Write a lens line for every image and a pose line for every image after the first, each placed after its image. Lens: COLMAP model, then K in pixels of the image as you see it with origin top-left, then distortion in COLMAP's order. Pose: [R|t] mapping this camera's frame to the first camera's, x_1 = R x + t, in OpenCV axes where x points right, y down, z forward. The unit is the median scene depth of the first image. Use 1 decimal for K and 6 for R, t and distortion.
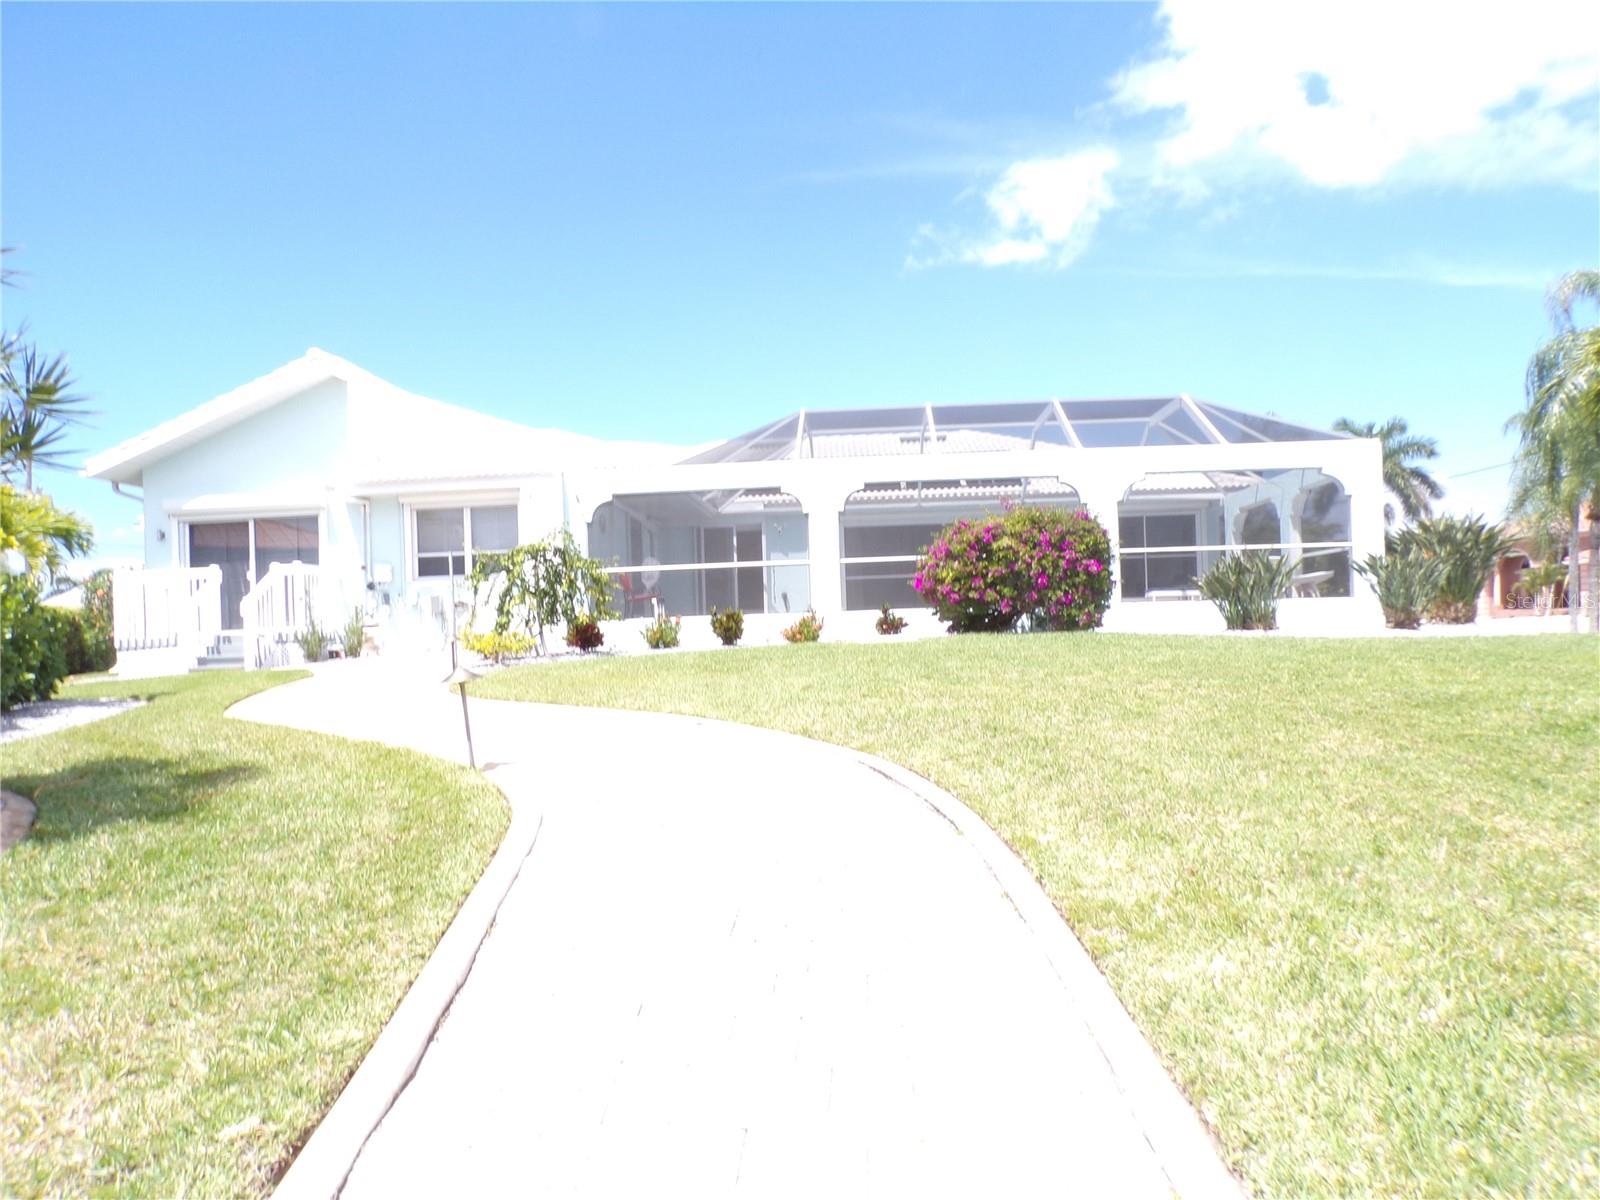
lens RADIAL K [[1120.5, 0, 801.8], [0, 1120.5, 596.9], [0, 0, 1]] dist [0.030777, -0.000320]
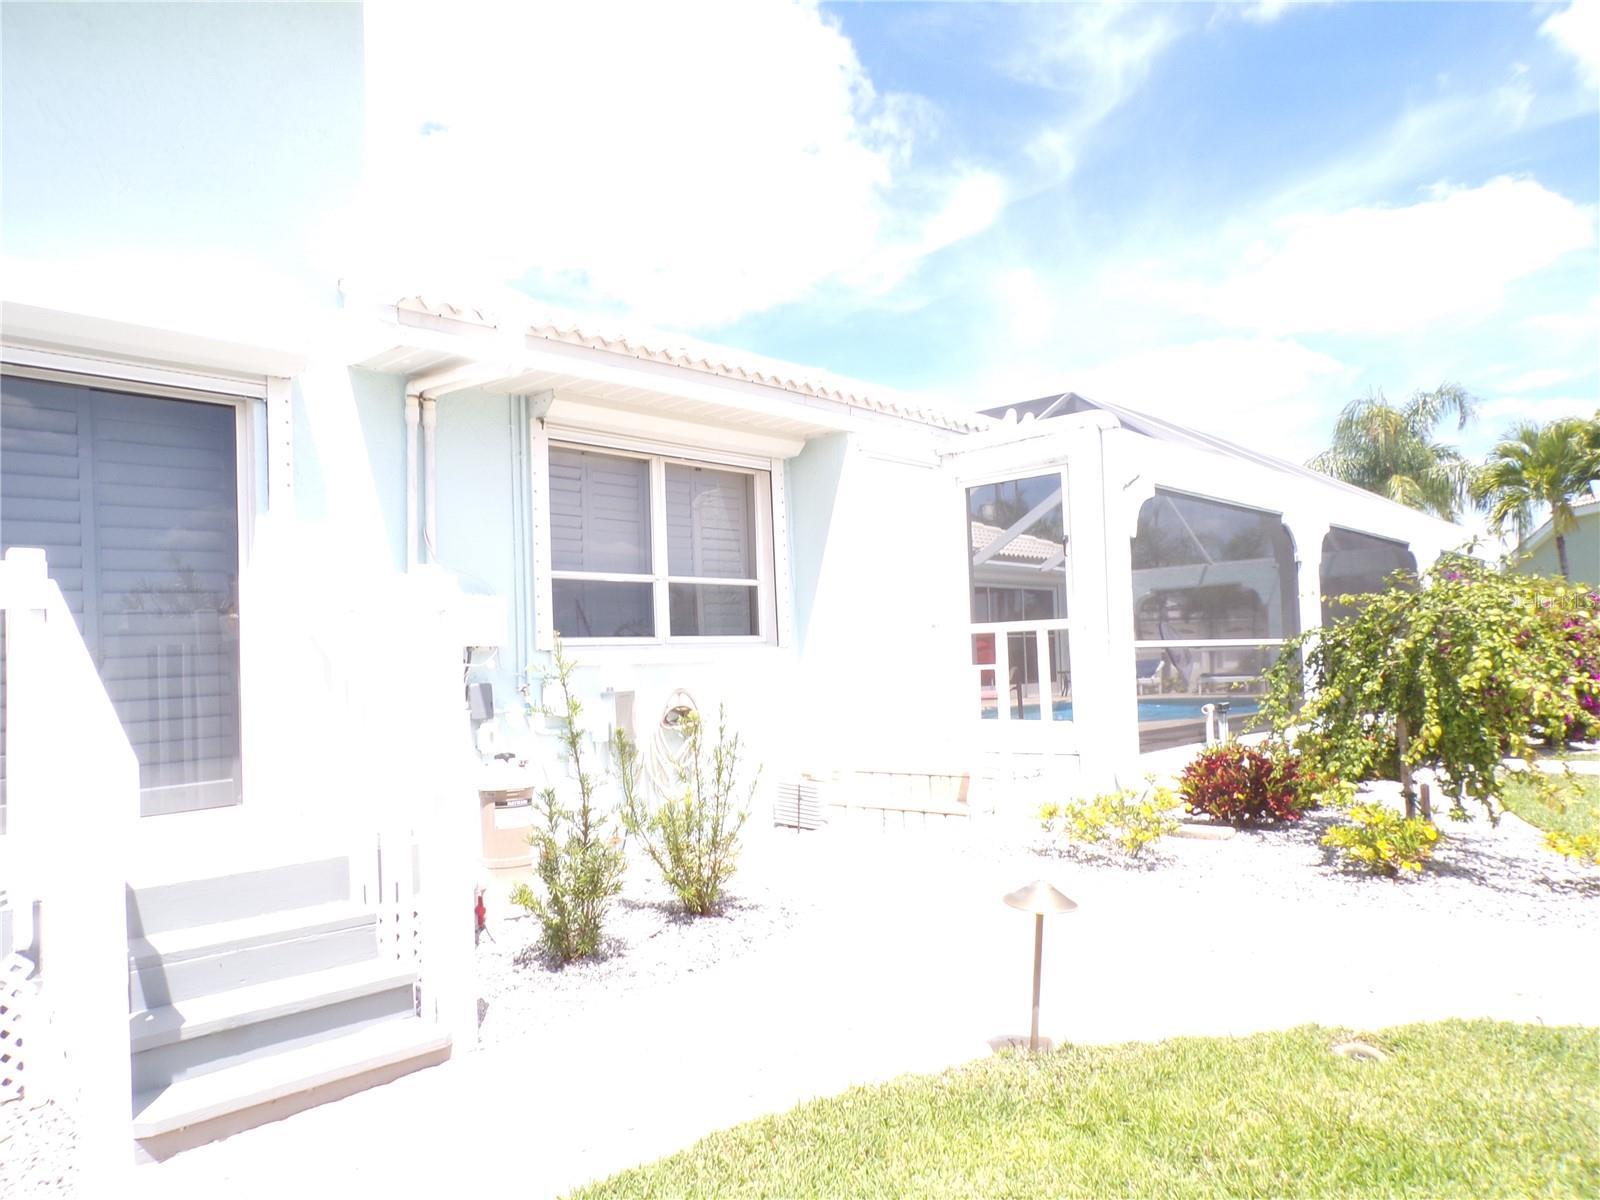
lens RADIAL K [[1113.4, 0, 800.0], [0, 1113.4, 600.0], [0, 0, 1]] dist [0.007896, -0.003041]
pose [[0.649565, 0.053278, 0.758437, -0.655767], [-0.002741, 0.997699, -0.067737, -0.006827], [-0.760301, 0.041921, 0.648216, 0.864611]]
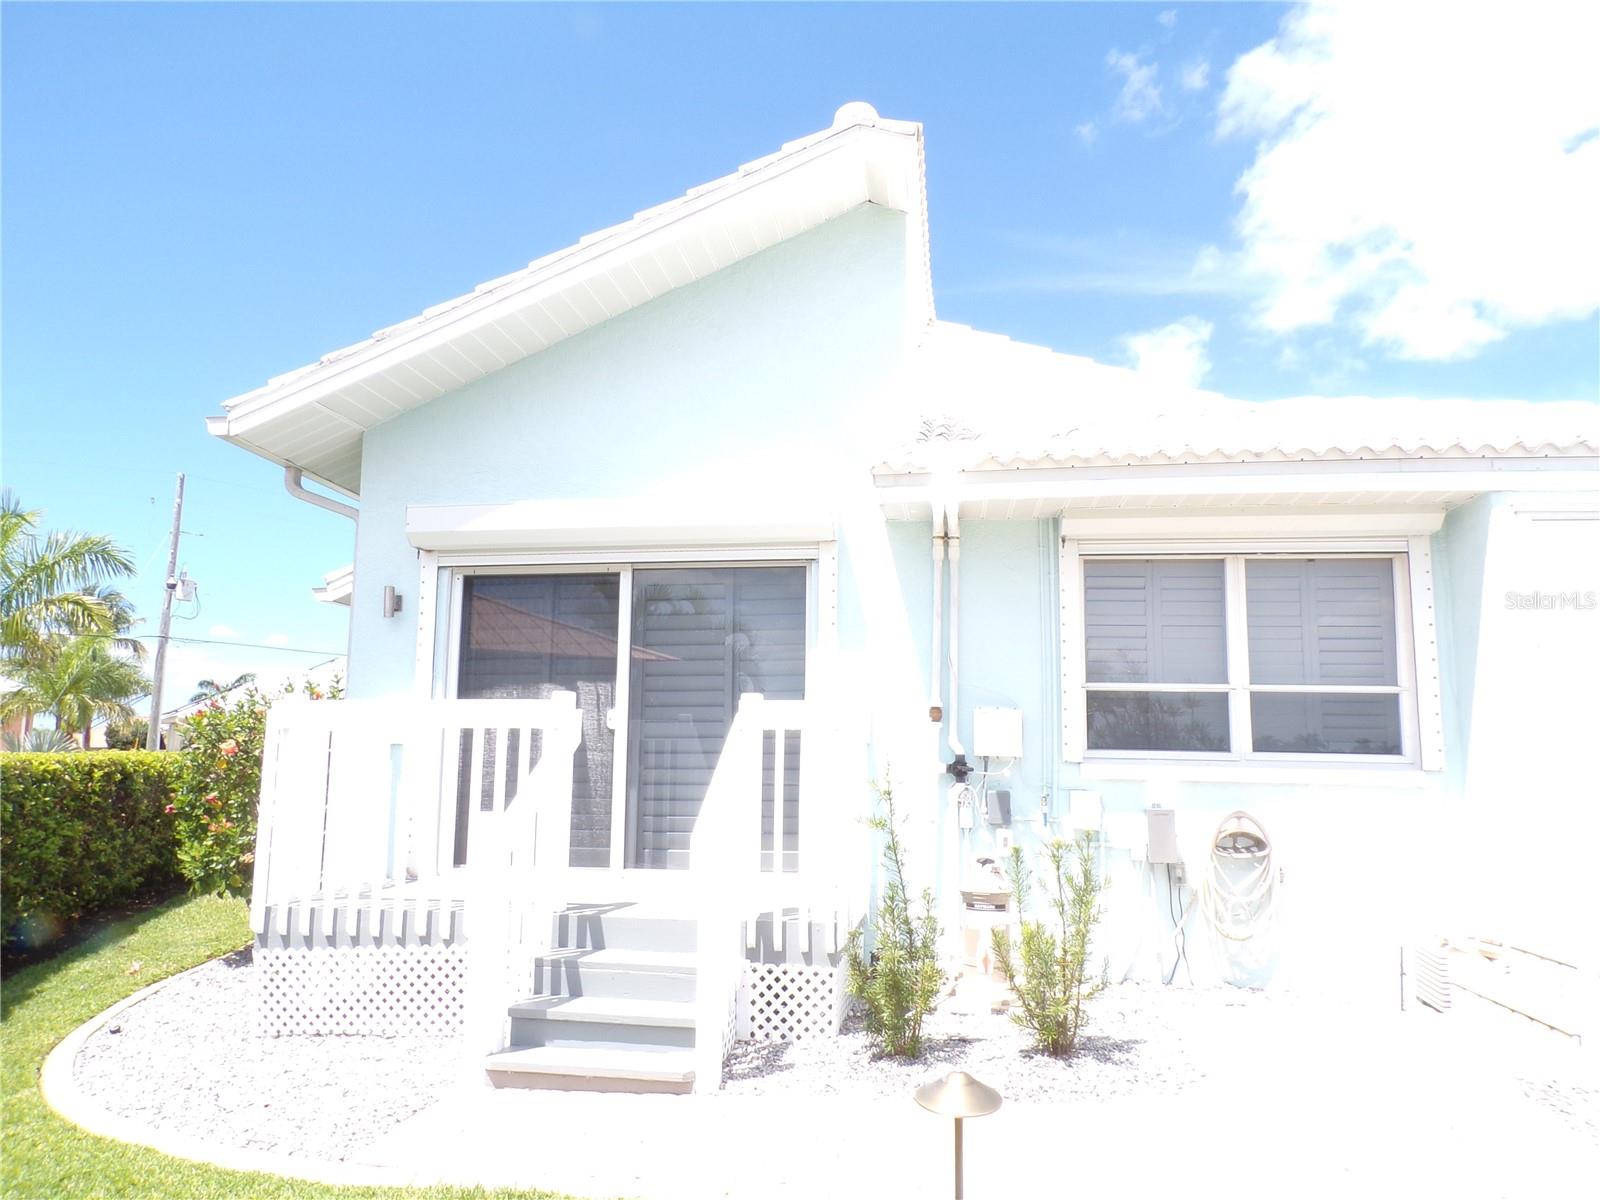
lens RADIAL K [[1114.0, 0, 798.1], [0, 1114.0, 602.5], [0, 0, 1]] dist [0.024978, 0.000954]
pose [[0.994086, 0.035463, -0.102644, -0.472387], [-0.047313, 0.992190, -0.115416, -0.021696], [0.097749, 0.119590, 0.988000, 0.773148]]
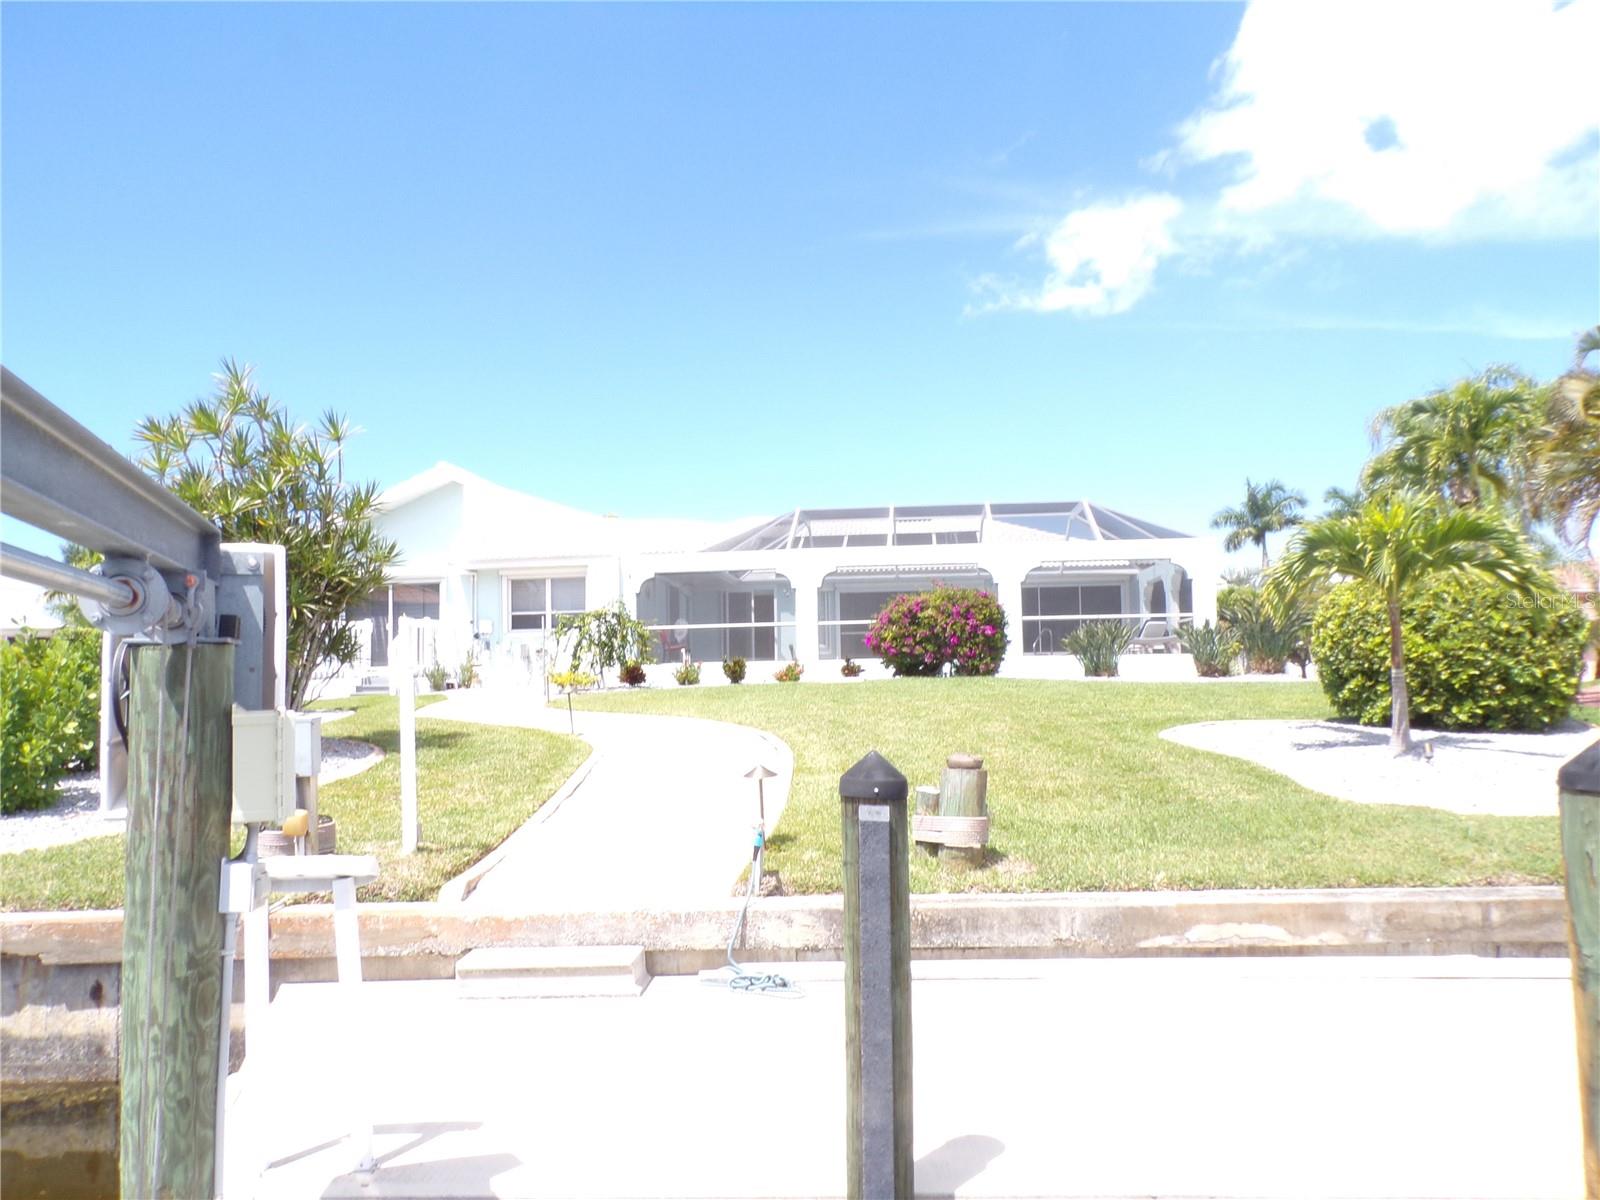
lens RADIAL K [[1126.6, 0, 800.0], [0, 1126.6, 600.0], [0, 0, 1]] dist [0.007002, 0.002578]
pose [[0.998719, 0.010466, -0.049514, 0.082584], [-0.012261, 0.999274, -0.036081, -0.010433], [0.049101, 0.036642, 0.998121, -0.390408]]
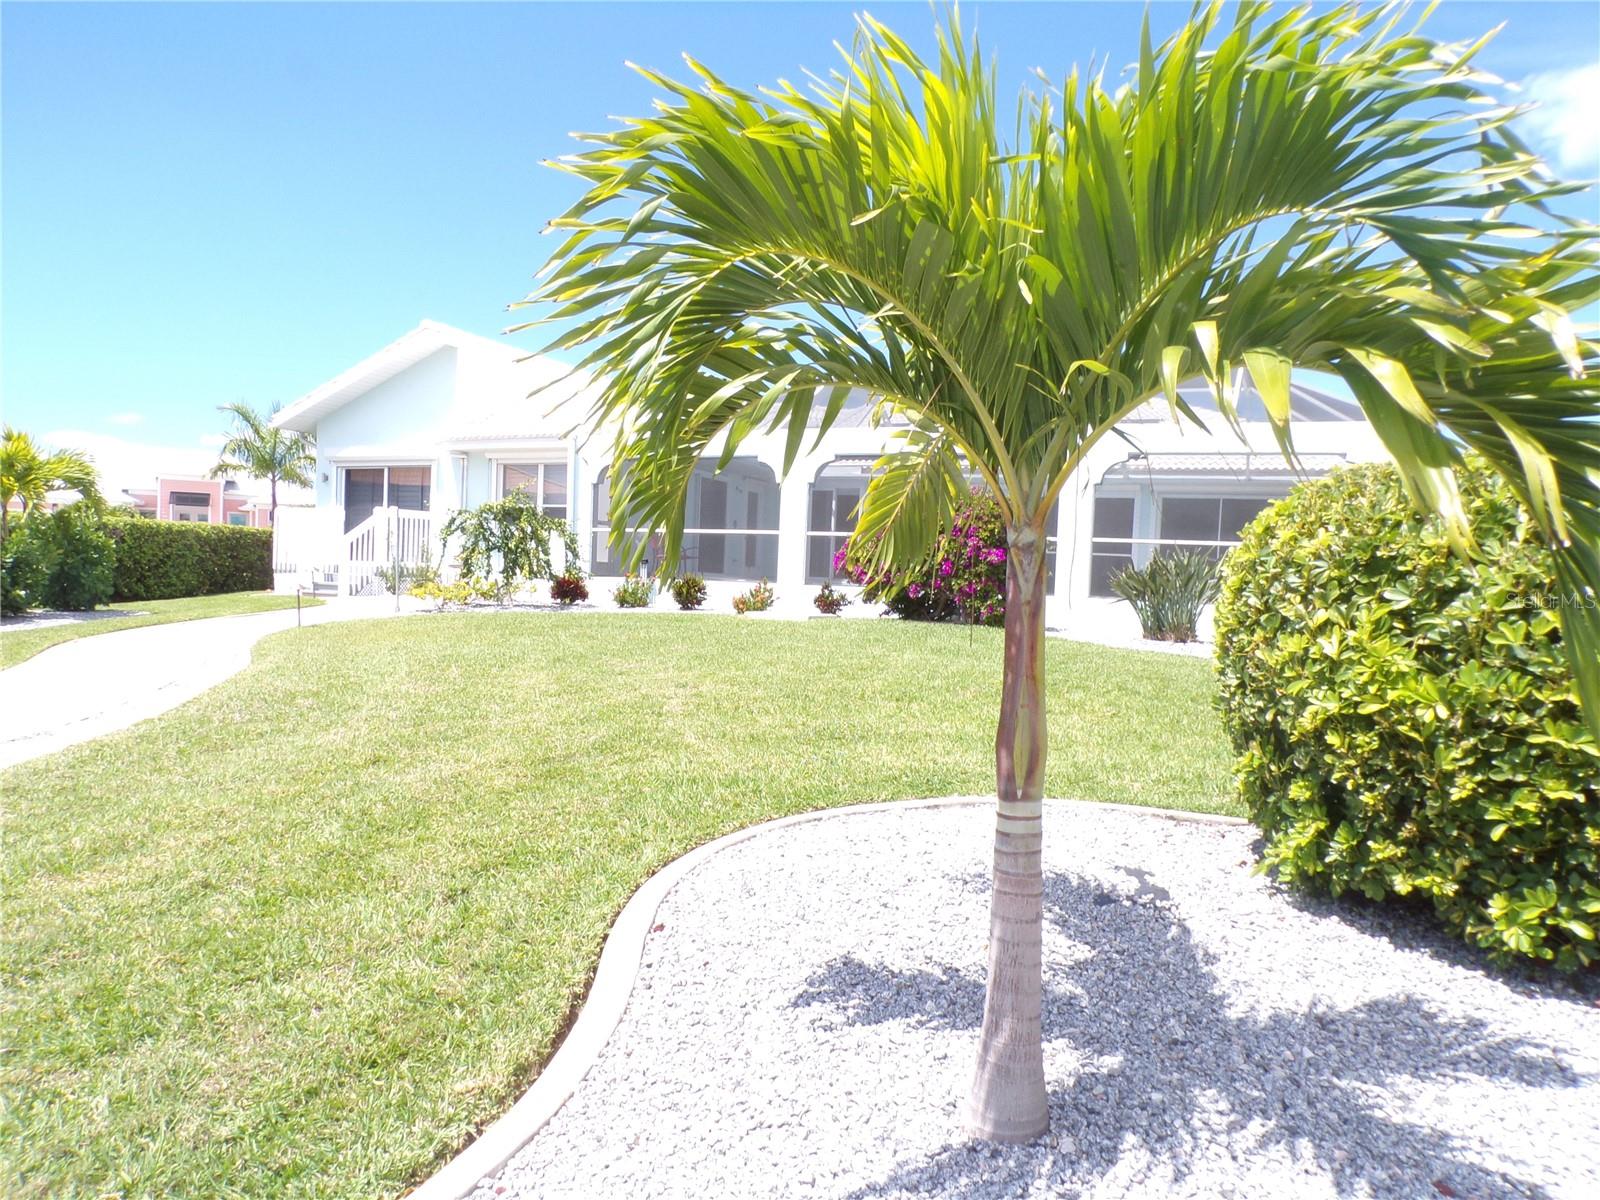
lens RADIAL K [[1120.5, 0, 801.8], [0, 1120.5, 596.9], [0, 0, 1]] dist [0.030777, -0.000320]
pose [[0.933327, 0.076128, -0.350864, 0.393263], [-0.060123, 0.996602, 0.056306, -0.032334], [0.353959, -0.031457, 0.934732, 0.077561]]
